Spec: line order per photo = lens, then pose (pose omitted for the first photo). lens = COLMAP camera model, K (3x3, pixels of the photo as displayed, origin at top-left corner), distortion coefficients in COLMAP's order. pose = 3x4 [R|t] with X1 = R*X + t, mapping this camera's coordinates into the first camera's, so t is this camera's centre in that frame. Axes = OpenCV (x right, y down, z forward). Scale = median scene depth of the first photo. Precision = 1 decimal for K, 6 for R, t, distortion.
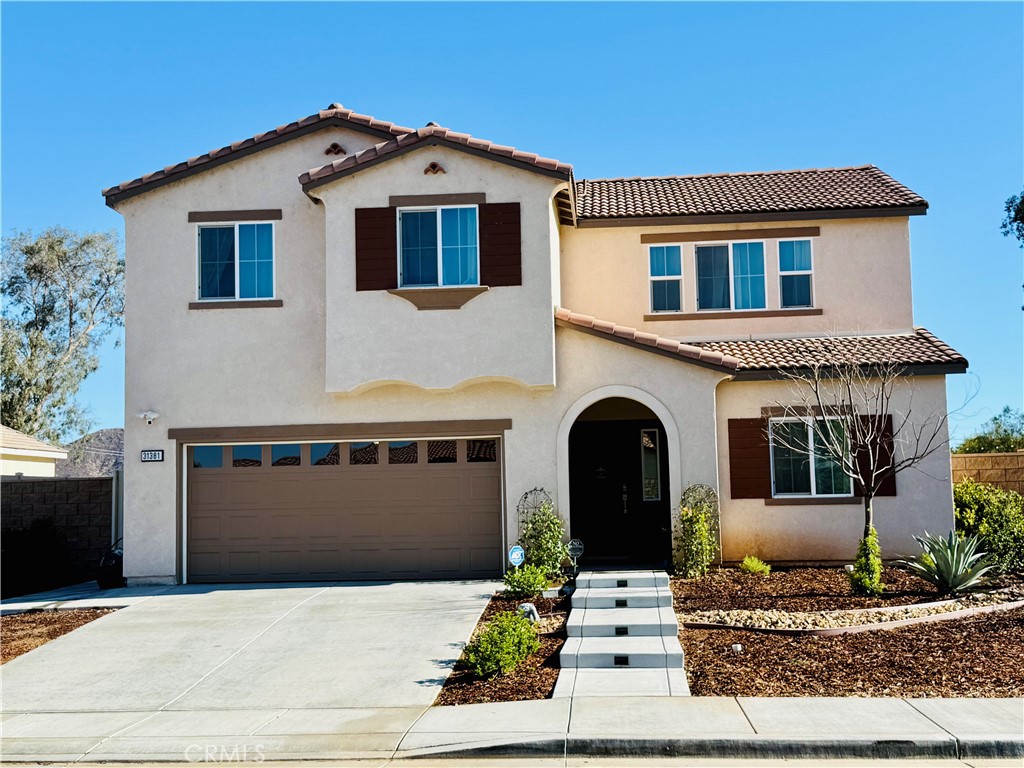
lens RADIAL K [[1278.6, 0, 515.7], [0, 1278.6, 390.0], [0, 0, 1]] dist [0.147571, 0.000000]
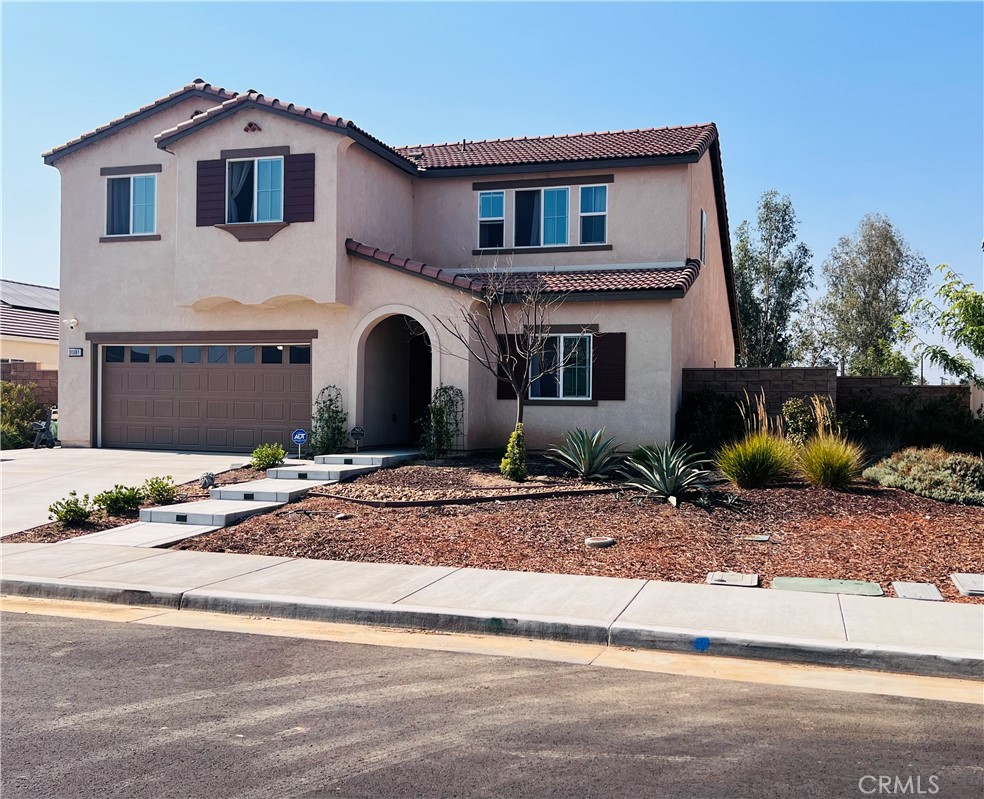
lens RADIAL K [[952.2, 0, 520.8], [0, 952.2, 414.9], [0, 0, 1]] dist [0.046430, 0.000000]
pose [[0.974877, 0.036542, -0.219724, 0.395278], [-0.016670, 0.995654, 0.091621, 0.016181], [0.222117, -0.085656, 0.971250, 0.122260]]
